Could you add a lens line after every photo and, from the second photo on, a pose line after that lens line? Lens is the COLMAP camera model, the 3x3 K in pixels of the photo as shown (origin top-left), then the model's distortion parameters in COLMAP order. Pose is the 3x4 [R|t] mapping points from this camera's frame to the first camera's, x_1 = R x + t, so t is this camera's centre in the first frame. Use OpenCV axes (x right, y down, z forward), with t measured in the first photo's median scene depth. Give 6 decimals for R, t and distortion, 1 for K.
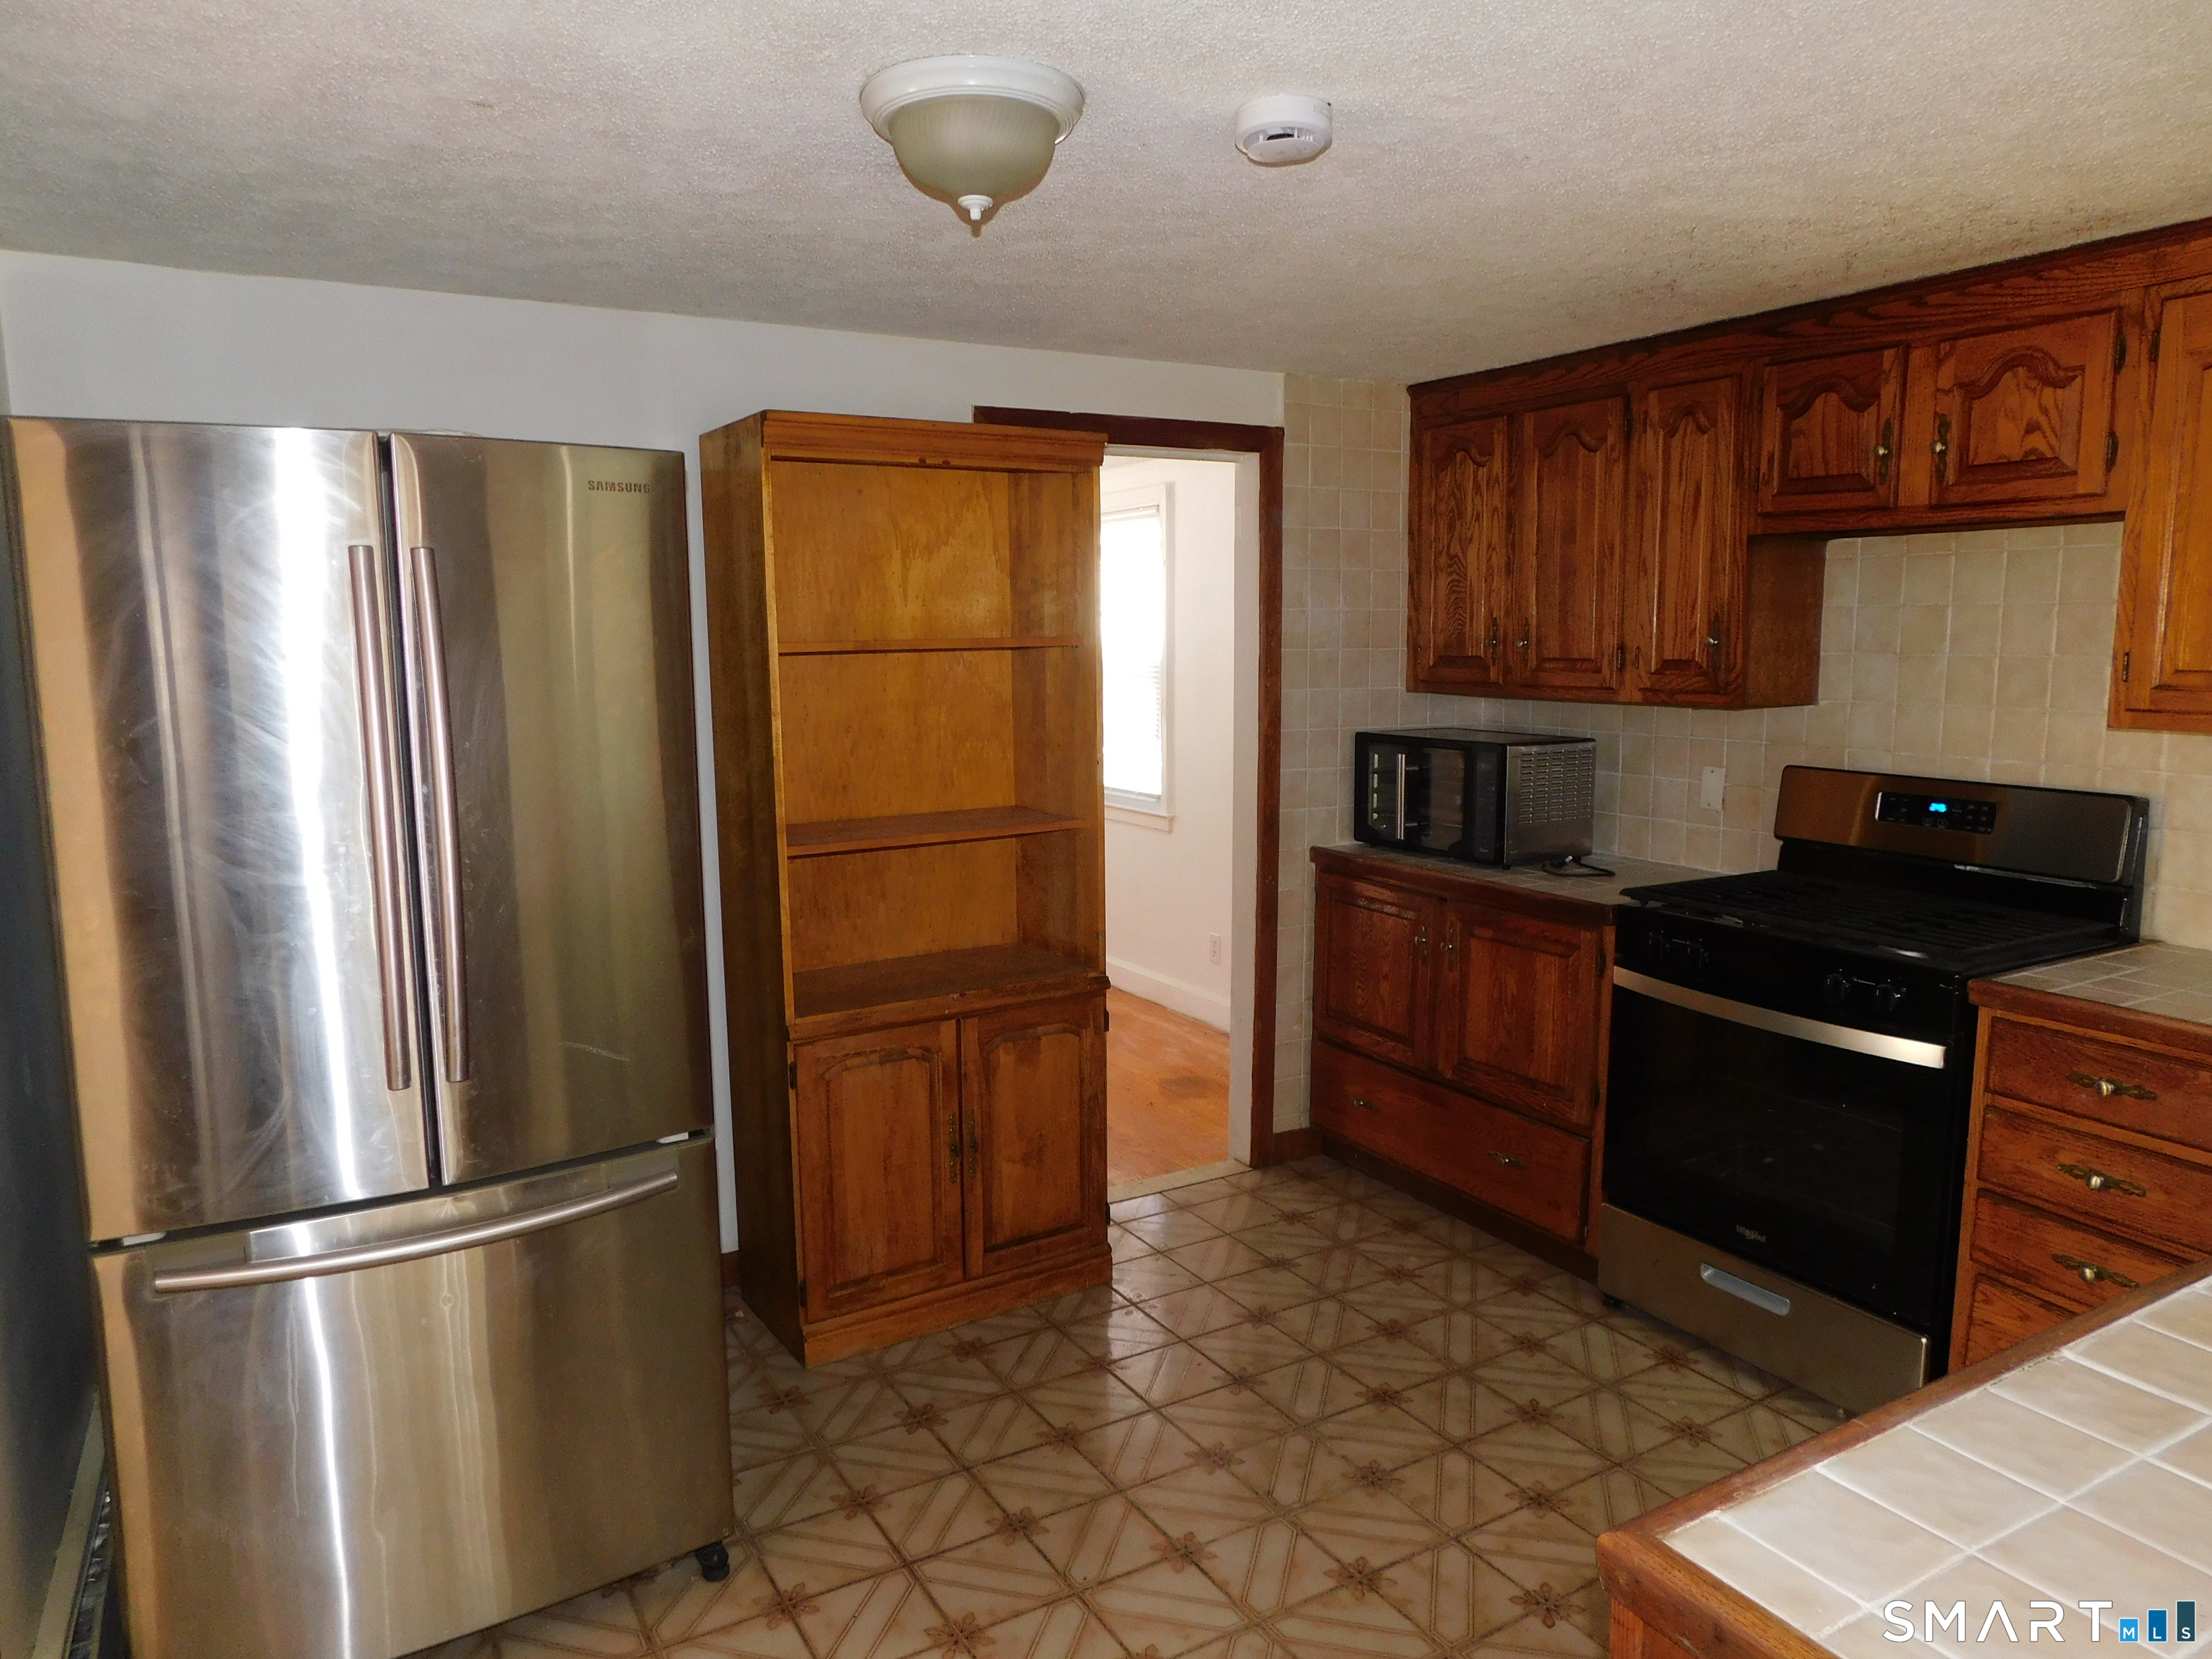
lens RADIAL K [[1466.1, 0, 1109.7], [0, 1466.1, 815.2], [0, 0, 1]] dist [-0.000227, 0.000183]
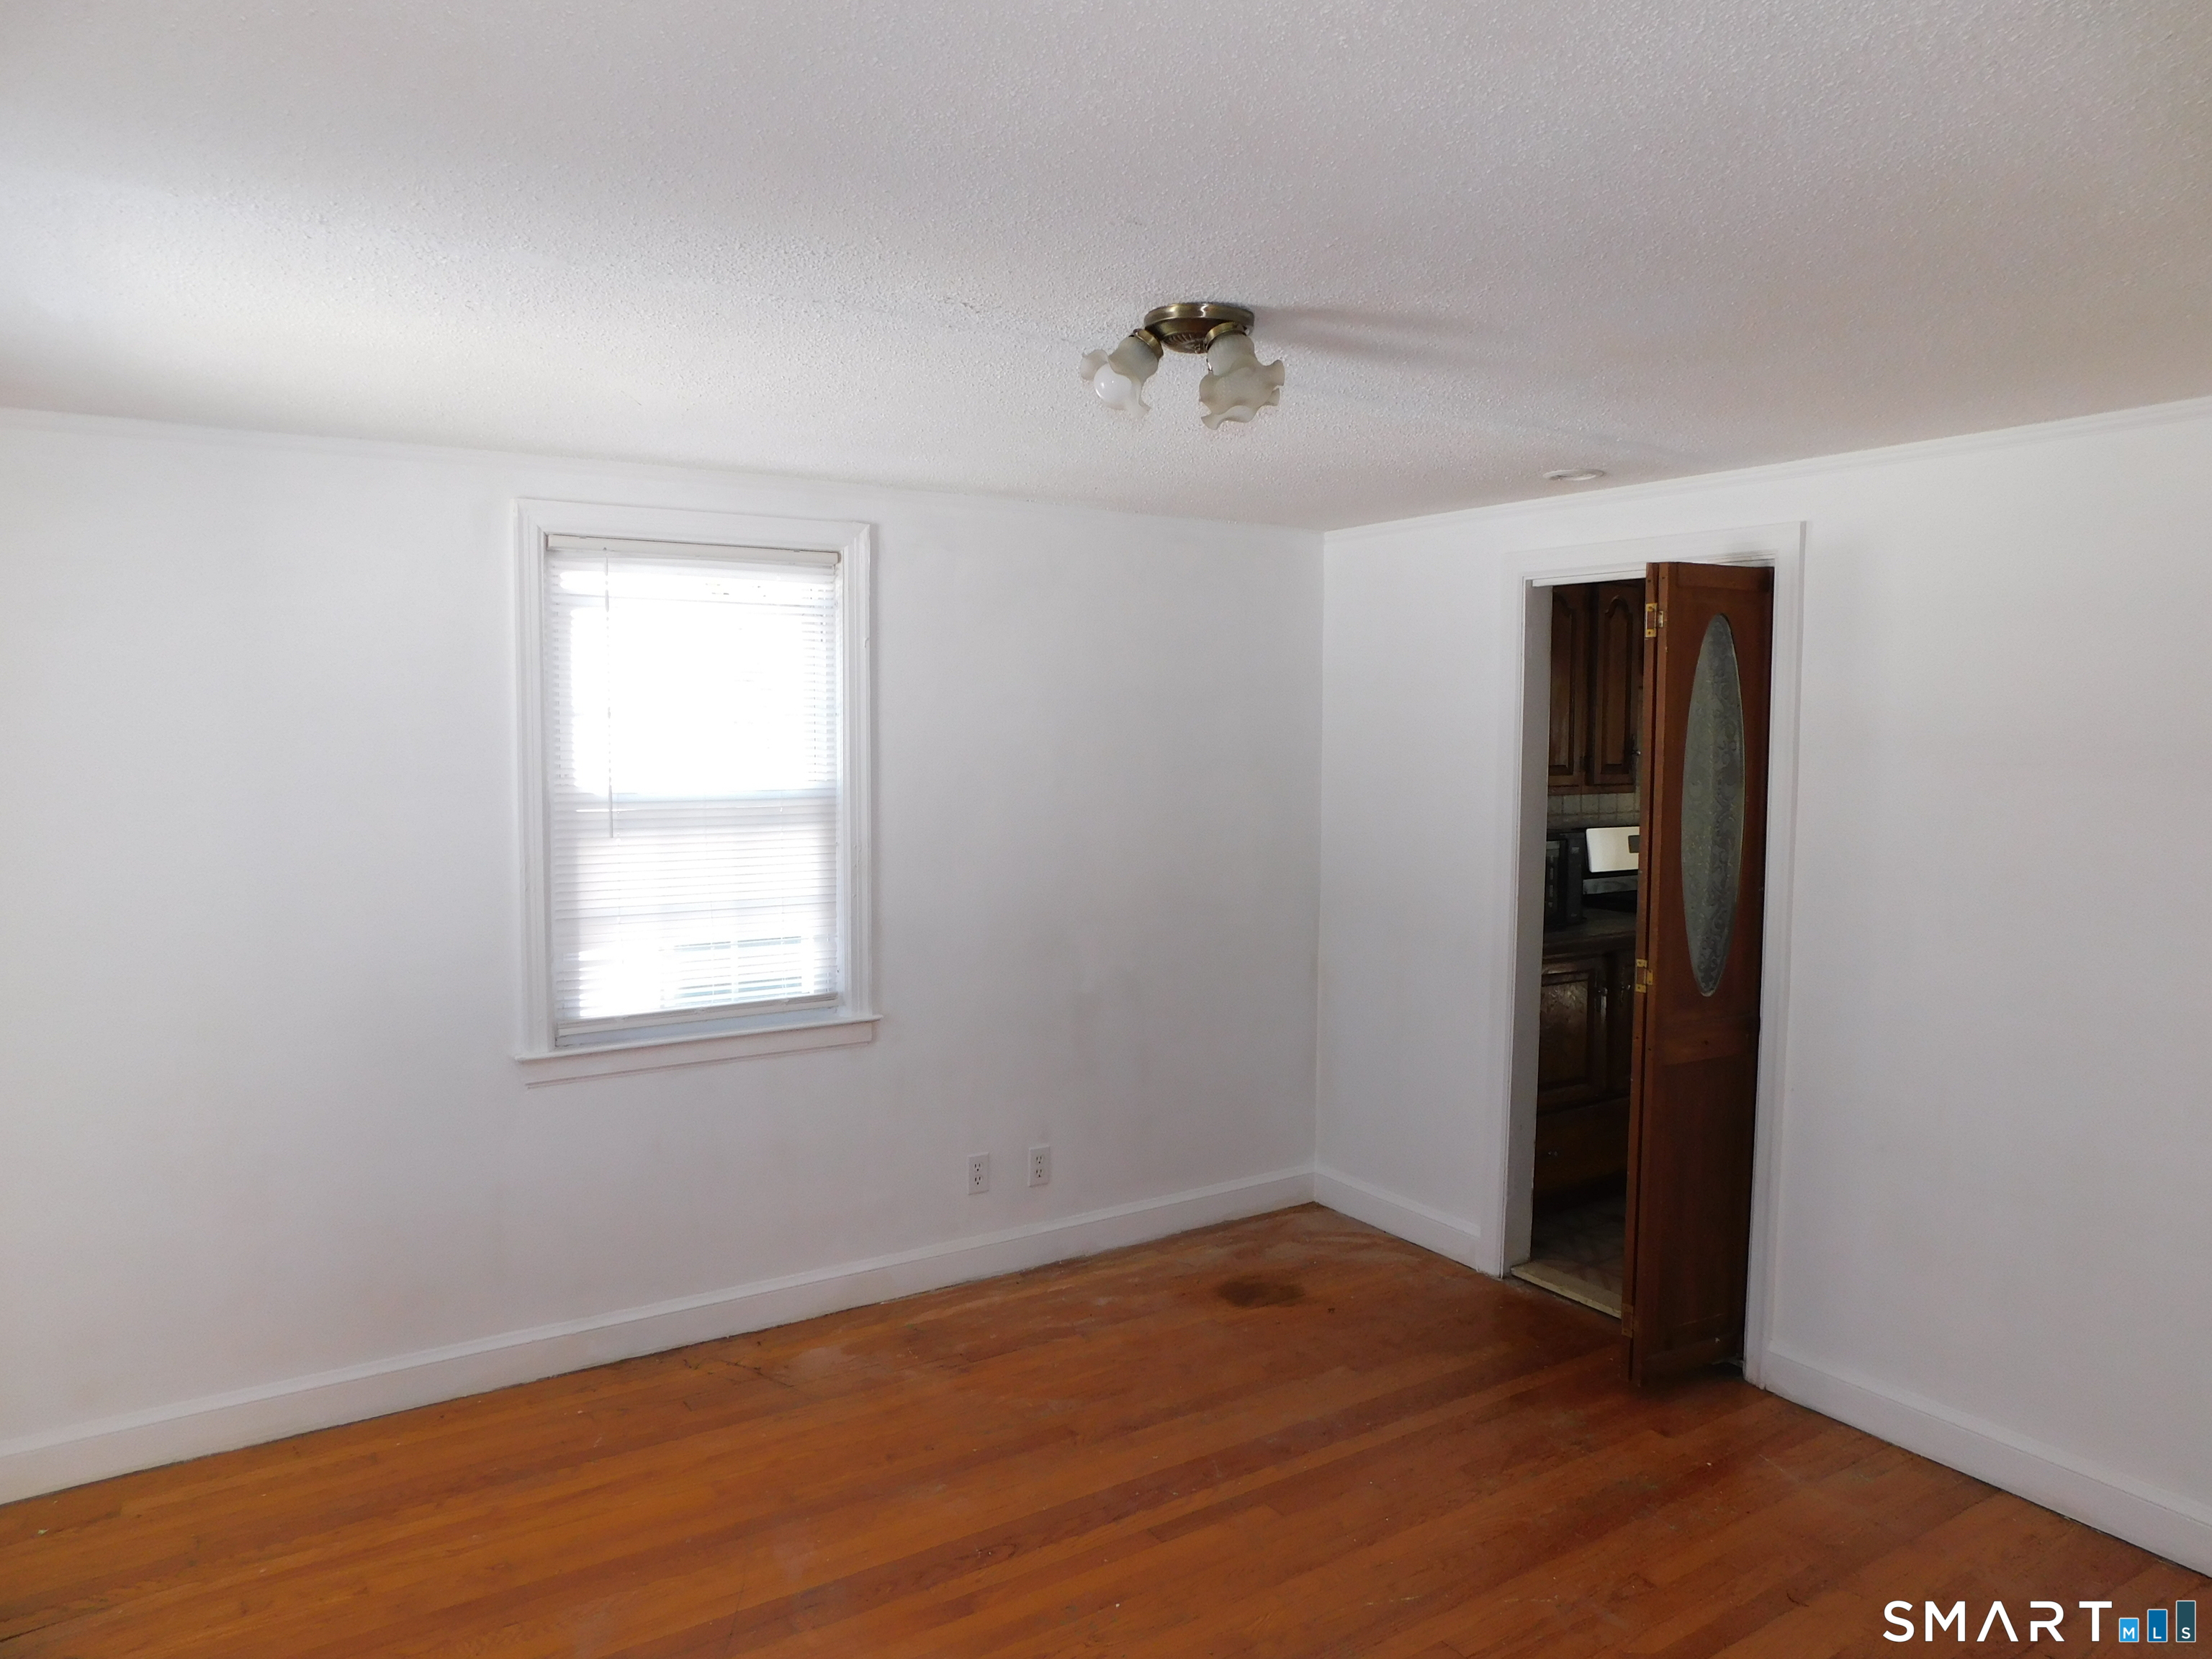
lens RADIAL K [[1466.1, 0, 1109.7], [0, 1466.1, 815.2], [0, 0, 1]] dist [-0.000227, 0.000183]
pose [[-0.065887, -0.063078, 0.995831, -1.168375], [0.113365, 0.991065, 0.070276, -0.234493], [-0.991366, 0.117523, -0.058147, 1.712037]]
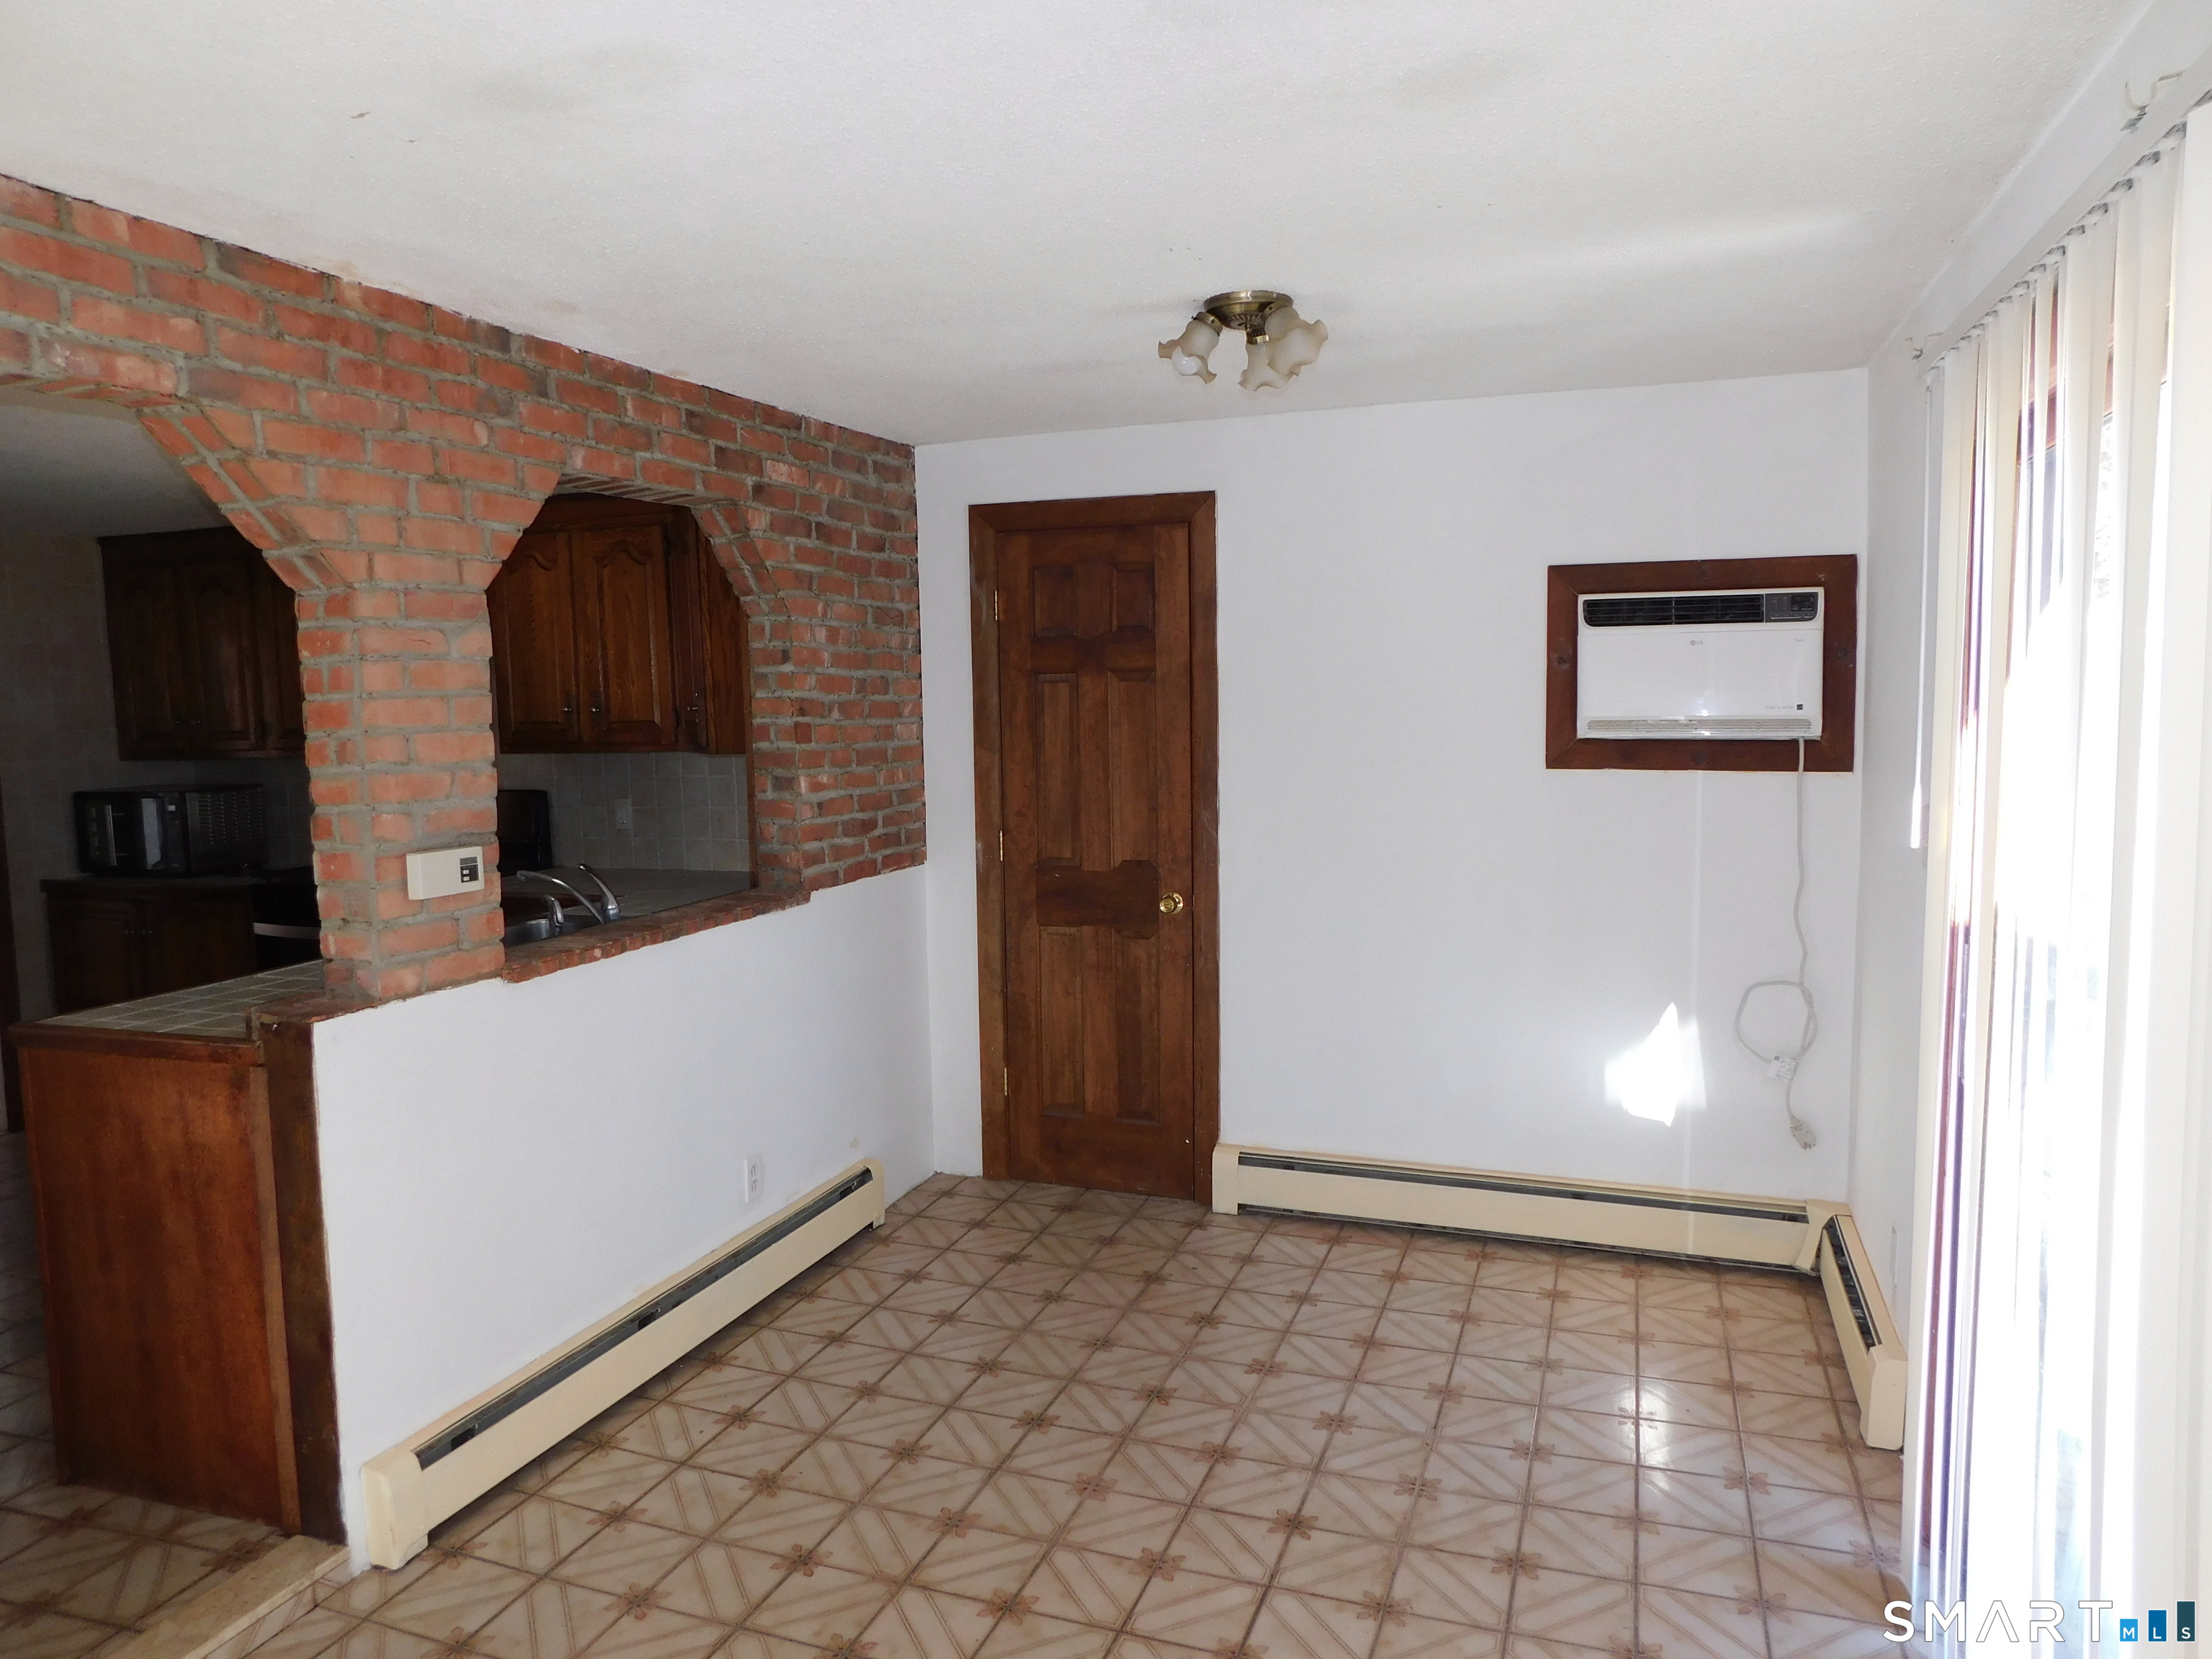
lens RADIAL K [[1466.1, 0, 1109.7], [0, 1466.1, 815.2], [0, 0, 1]] dist [-0.000227, 0.000183]
pose [[0.783188, -0.070635, 0.617760, 0.101525], [0.104923, 0.994292, -0.019331, 0.115063], [-0.612869, 0.079957, 0.786129, -0.813758]]
